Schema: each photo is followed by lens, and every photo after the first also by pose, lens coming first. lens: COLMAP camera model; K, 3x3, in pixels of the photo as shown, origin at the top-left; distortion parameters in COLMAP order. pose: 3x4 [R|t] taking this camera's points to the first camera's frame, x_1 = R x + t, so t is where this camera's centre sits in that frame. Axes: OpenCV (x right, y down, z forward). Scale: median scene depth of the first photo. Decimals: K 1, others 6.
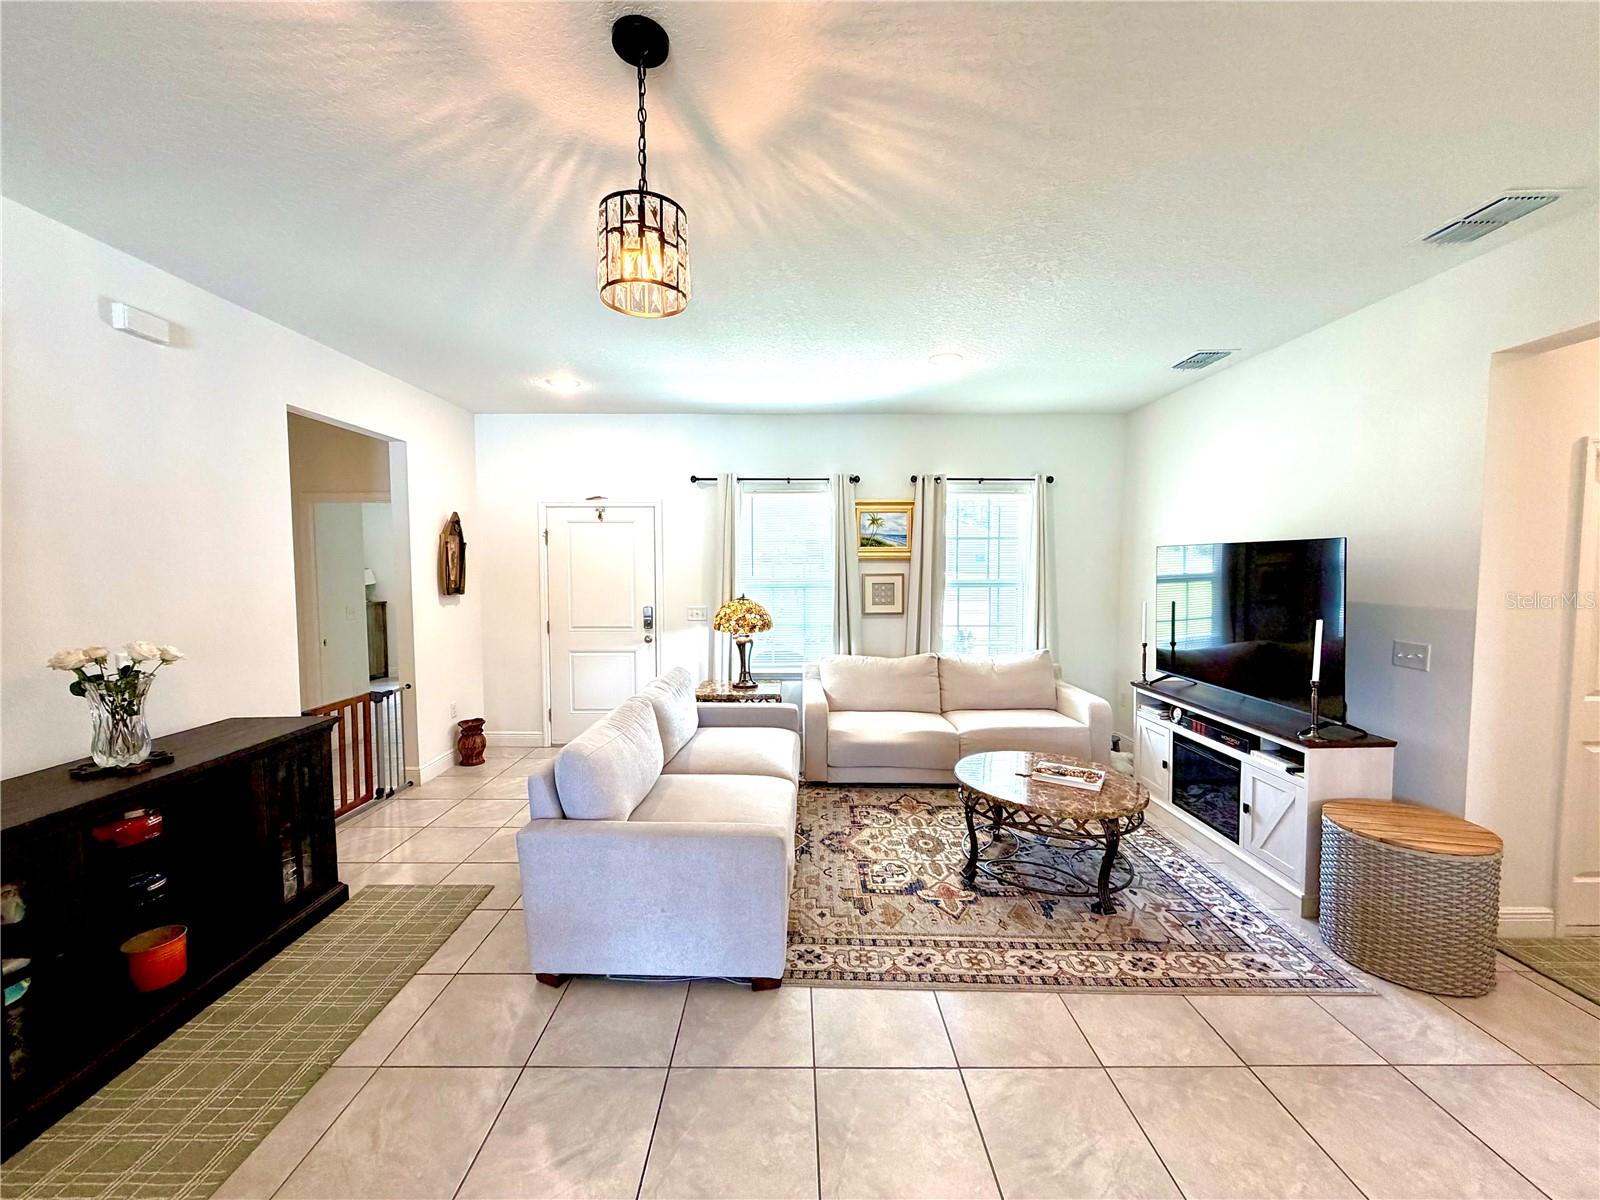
lens RADIAL K [[642.3, 0, 793.8], [0, 642.3, 604.8], [0, 0, 1]] dist [0.008861, 0.000136]
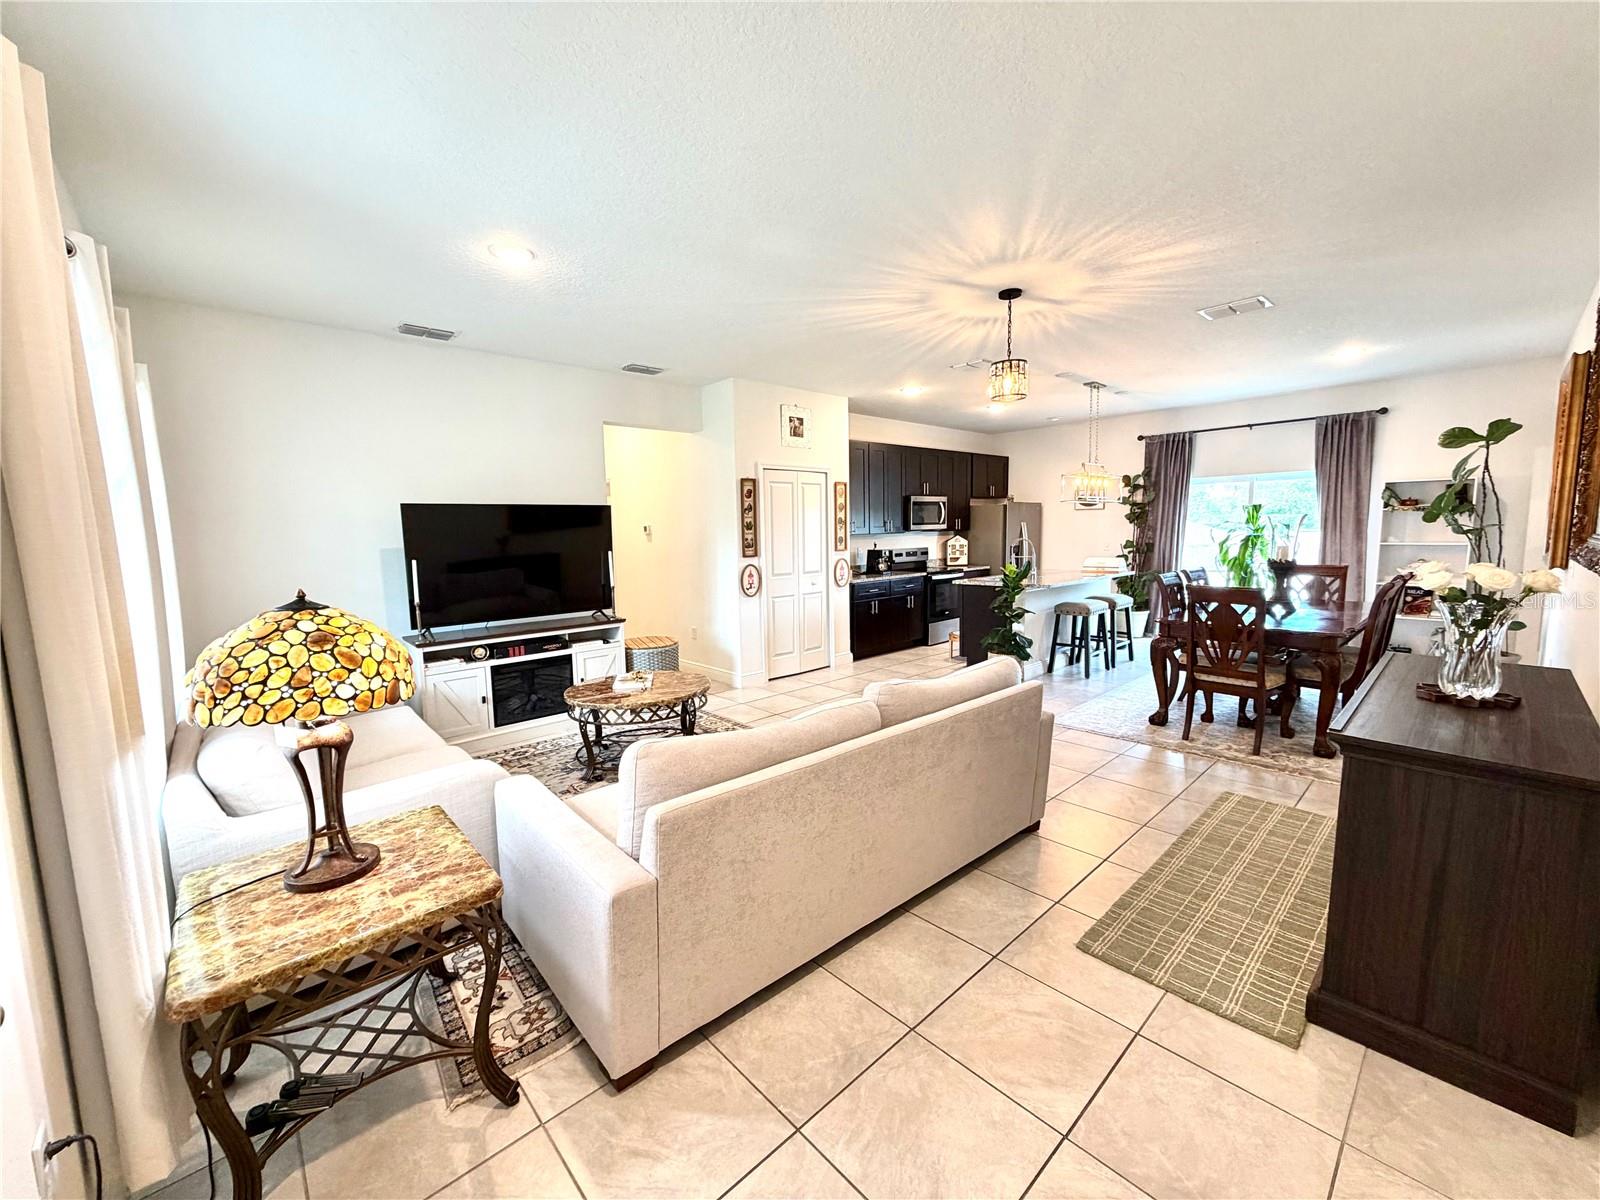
lens RADIAL K [[642.3, 0, 793.8], [0, 642.3, 604.8], [0, 0, 1]] dist [0.008861, 0.000136]
pose [[-0.683655, -0.074736, 0.725968, -0.636047], [0.061902, 0.985220, 0.159718, -0.064841], [-0.727175, 0.154131, -0.668924, 1.416021]]
